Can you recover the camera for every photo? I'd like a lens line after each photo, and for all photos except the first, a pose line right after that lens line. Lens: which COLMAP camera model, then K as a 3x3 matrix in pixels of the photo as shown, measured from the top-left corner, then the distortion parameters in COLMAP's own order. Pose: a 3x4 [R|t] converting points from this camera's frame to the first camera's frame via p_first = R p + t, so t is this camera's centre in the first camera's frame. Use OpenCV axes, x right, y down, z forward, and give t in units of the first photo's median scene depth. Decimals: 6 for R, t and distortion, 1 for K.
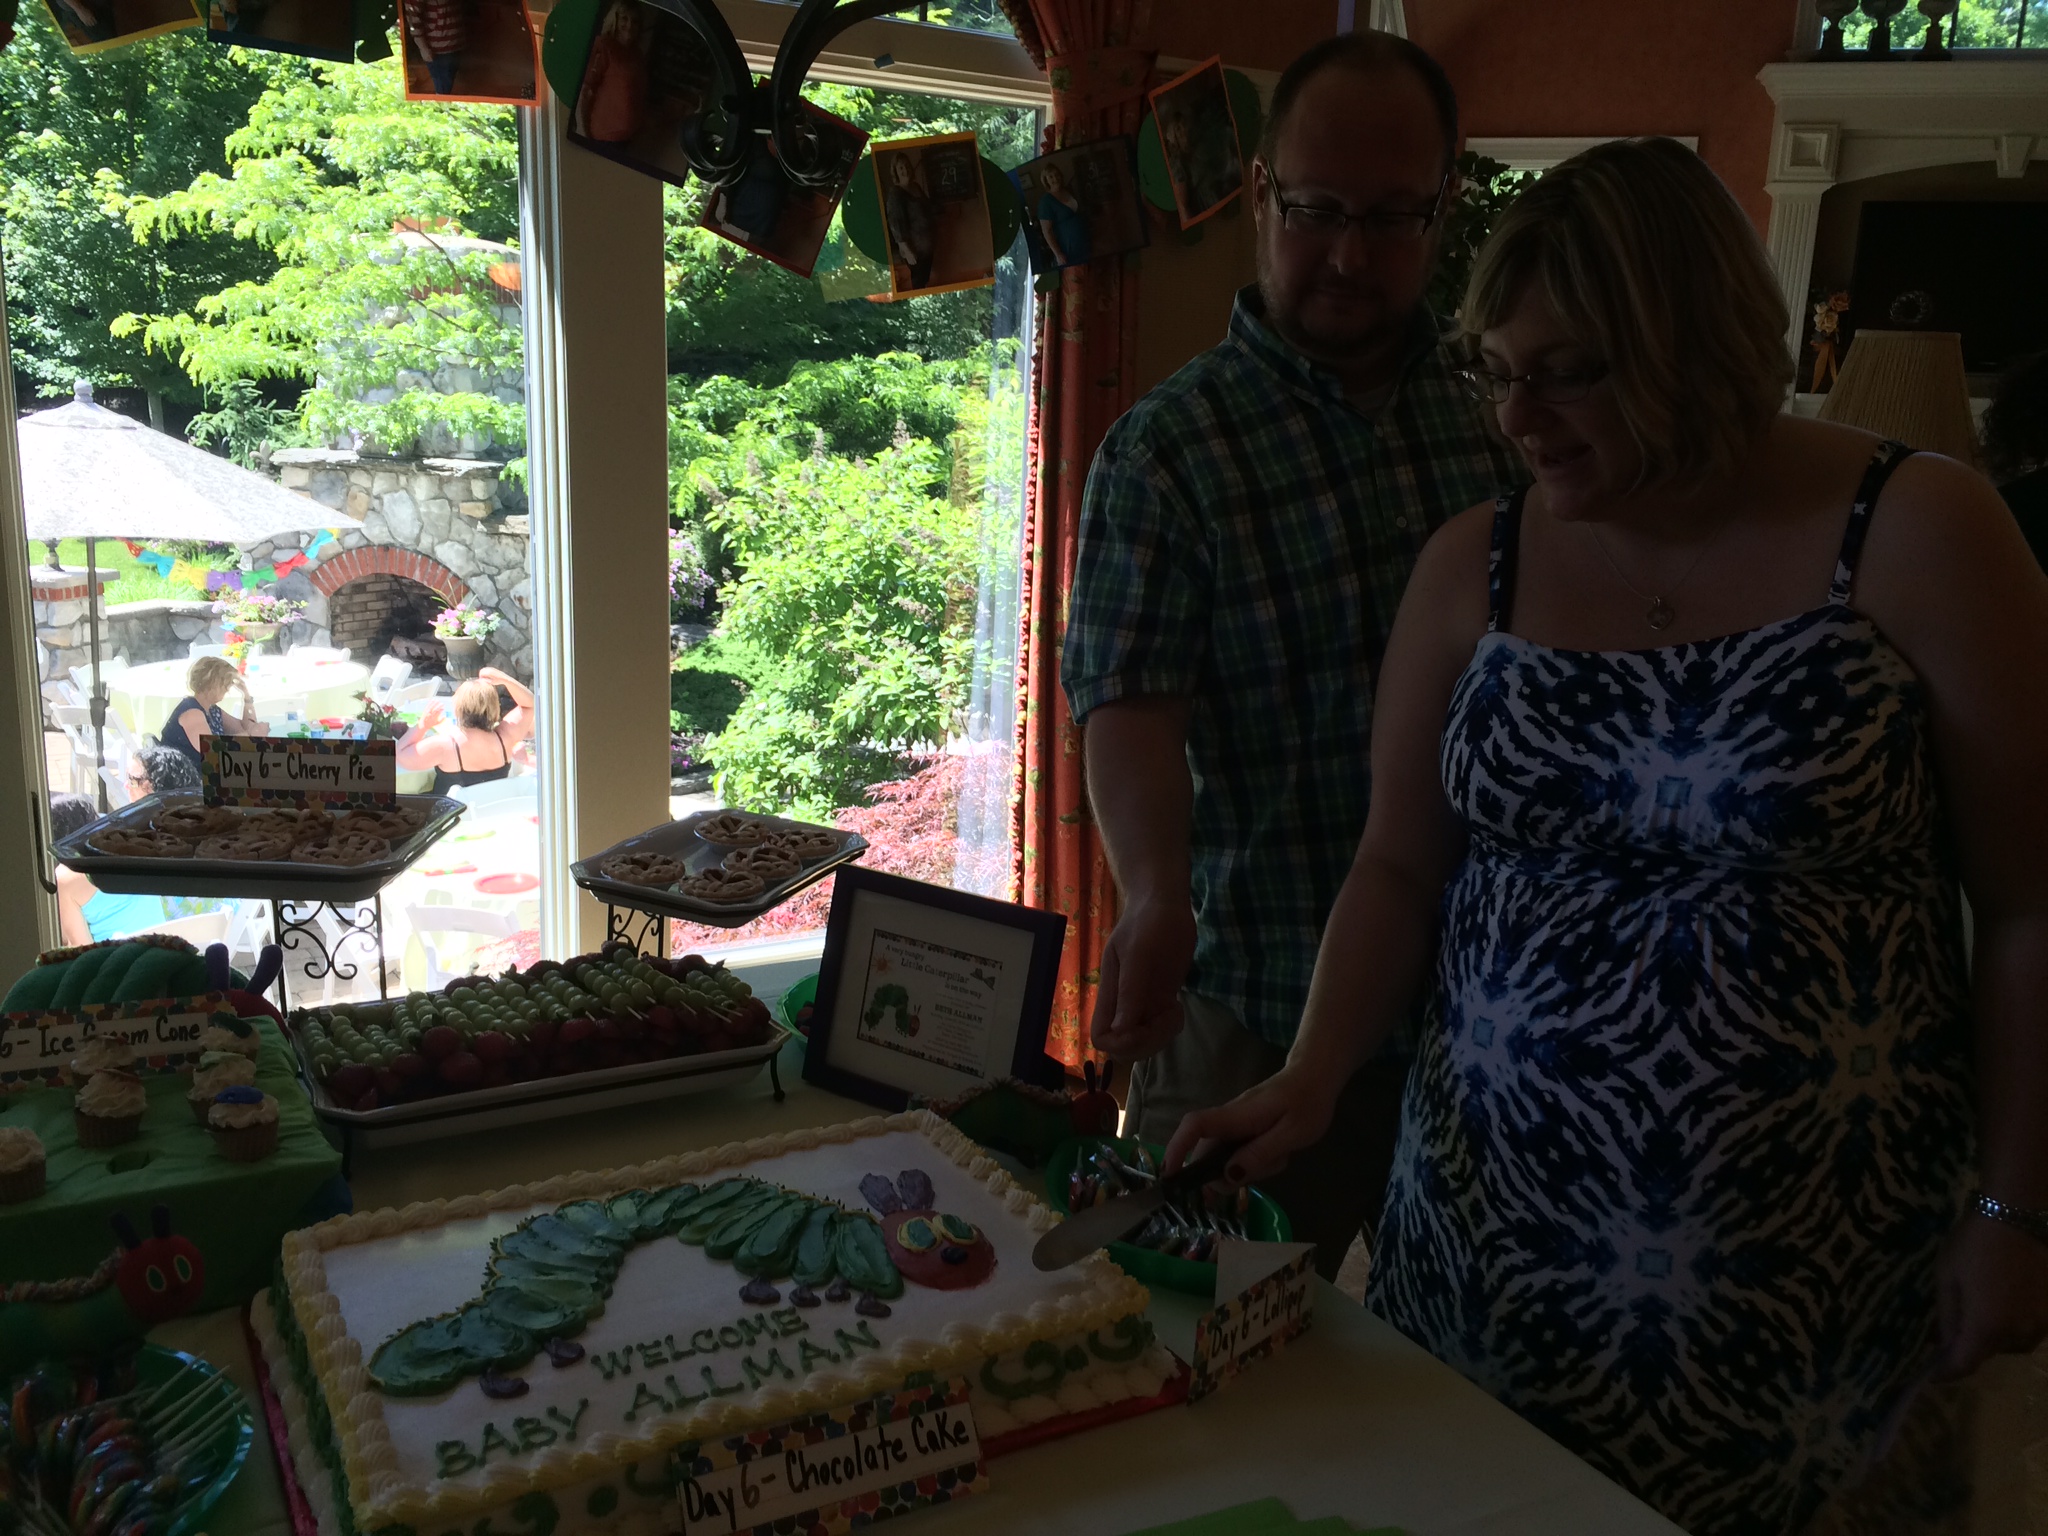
lens RADIAL K [[1773.5, 0, 1025.4], [0, 1773.5, 750.0], [0, 0, 1]] dist [0.052293, -0.058908]
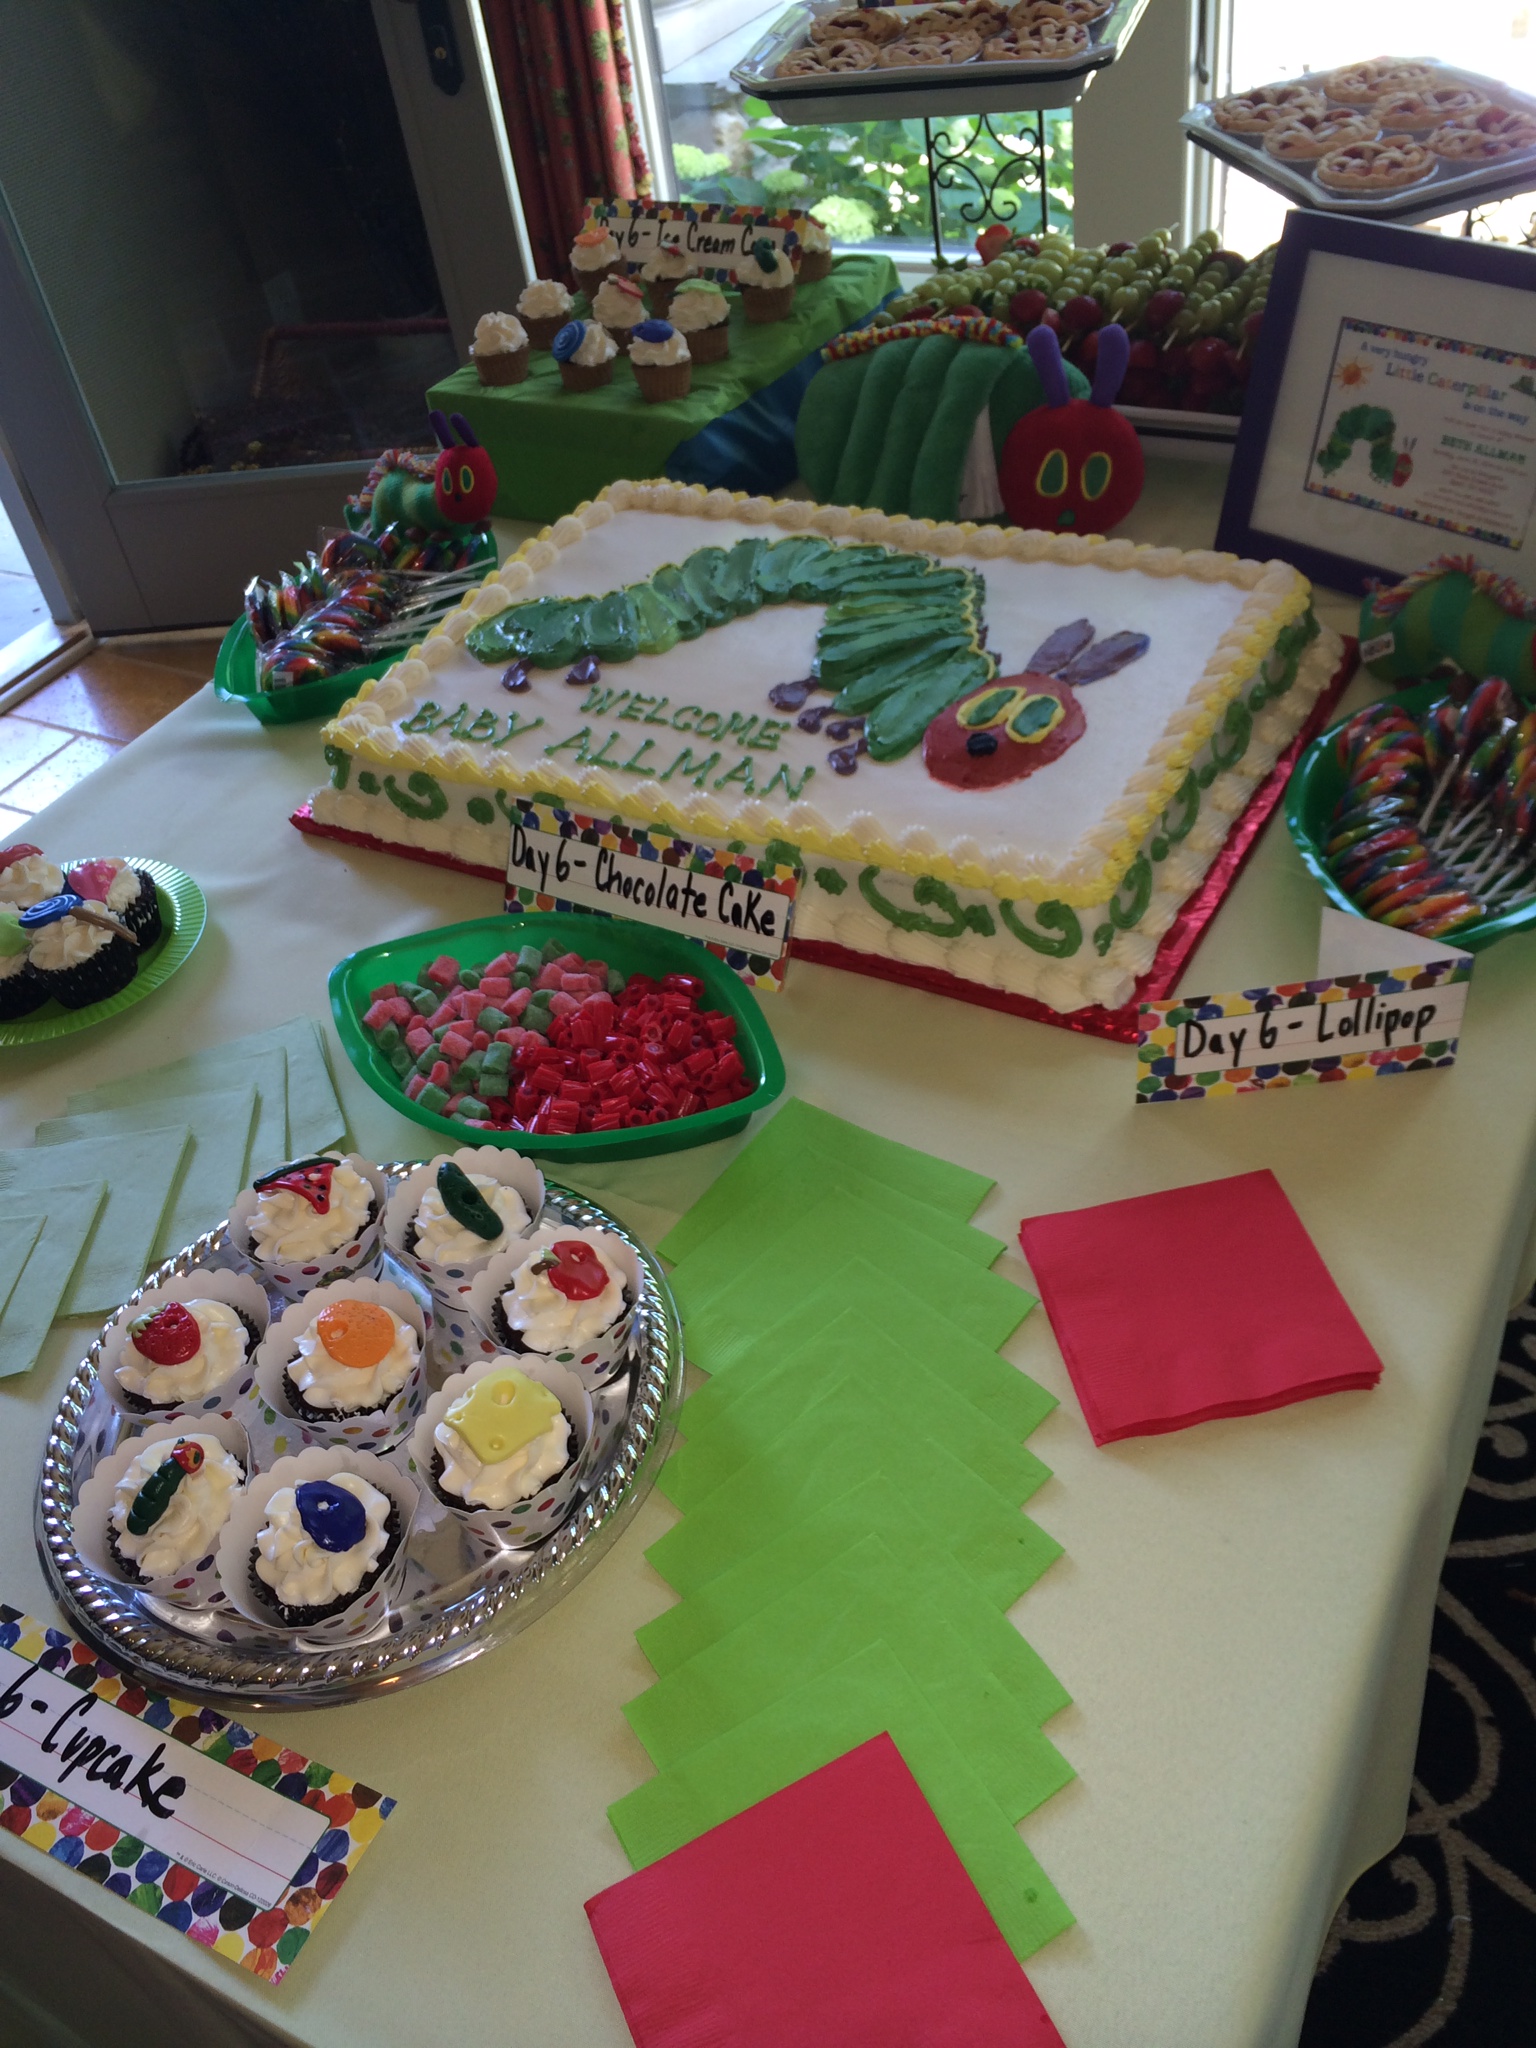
lens RADIAL K [[1773.5, 0, 758.6], [0, 1773.5, 999.3], [0, 0, 1]] dist [0.052293, -0.058908]
pose [[0.501124, 0.475470, -0.723051, 0.483746], [-0.031705, 0.845061, 0.533729, -0.029059], [0.864795, -0.244540, 0.438555, 0.509594]]
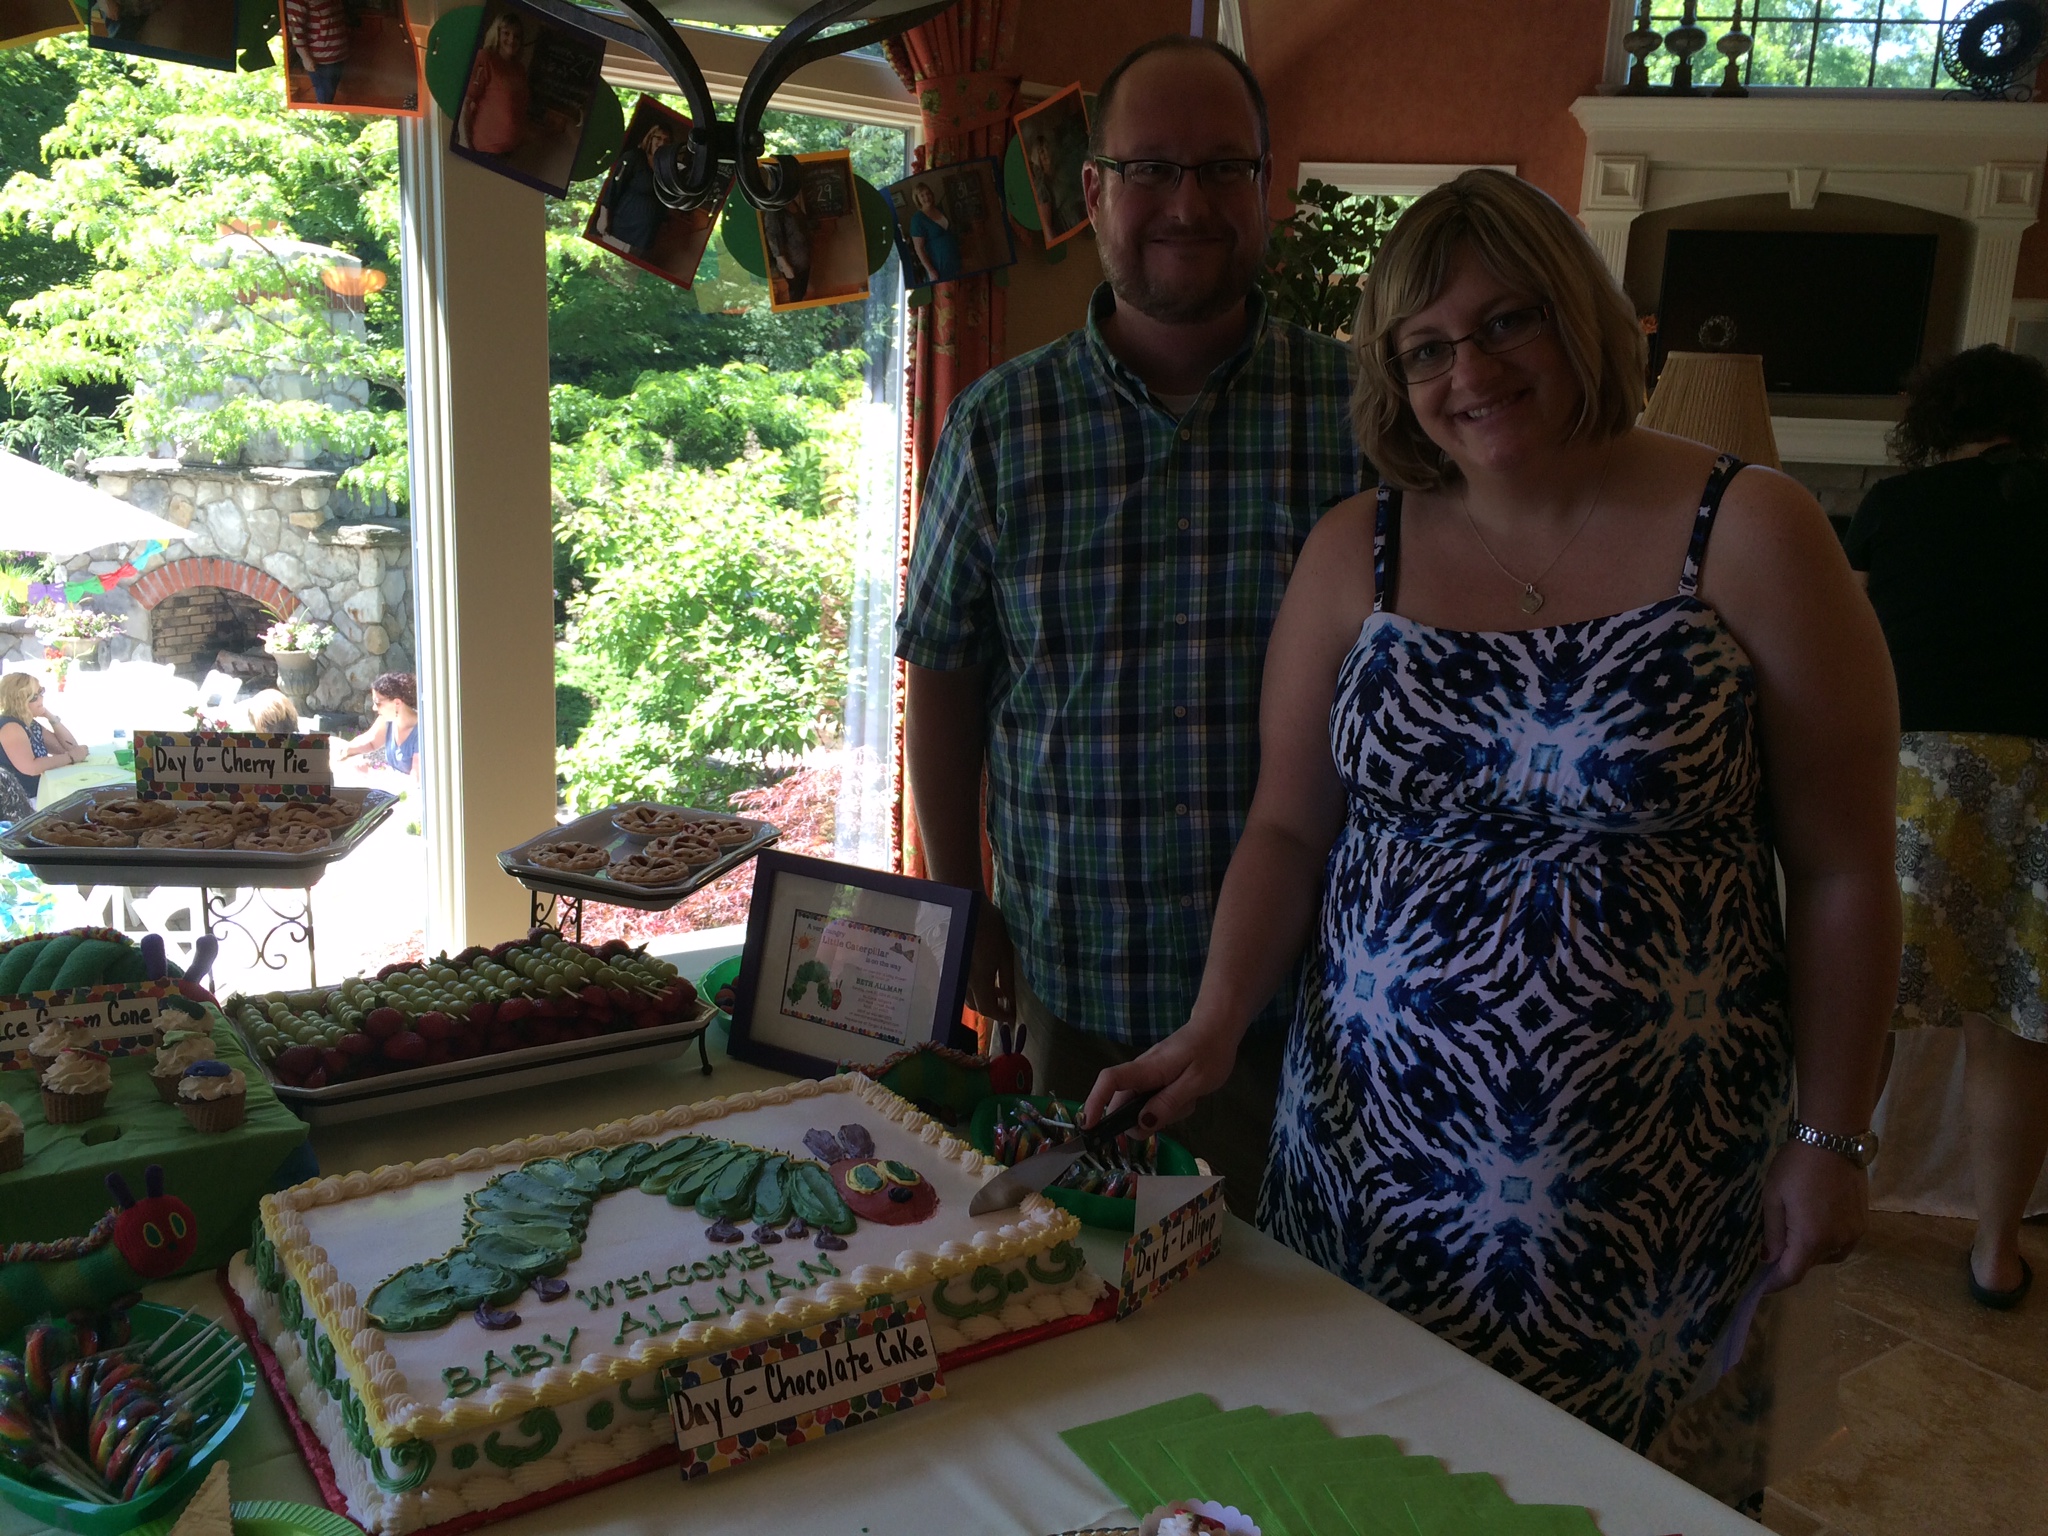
lens RADIAL K [[1773.5, 0, 1020.3], [0, 1773.5, 772.1], [0, 0, 1]] dist [0.052293, -0.058908]
pose [[0.995942, -0.011119, 0.089308, -0.056732], [0.010709, 0.999930, 0.005075, 0.018438], [-0.089358, -0.004098, 0.995991, -0.083899]]
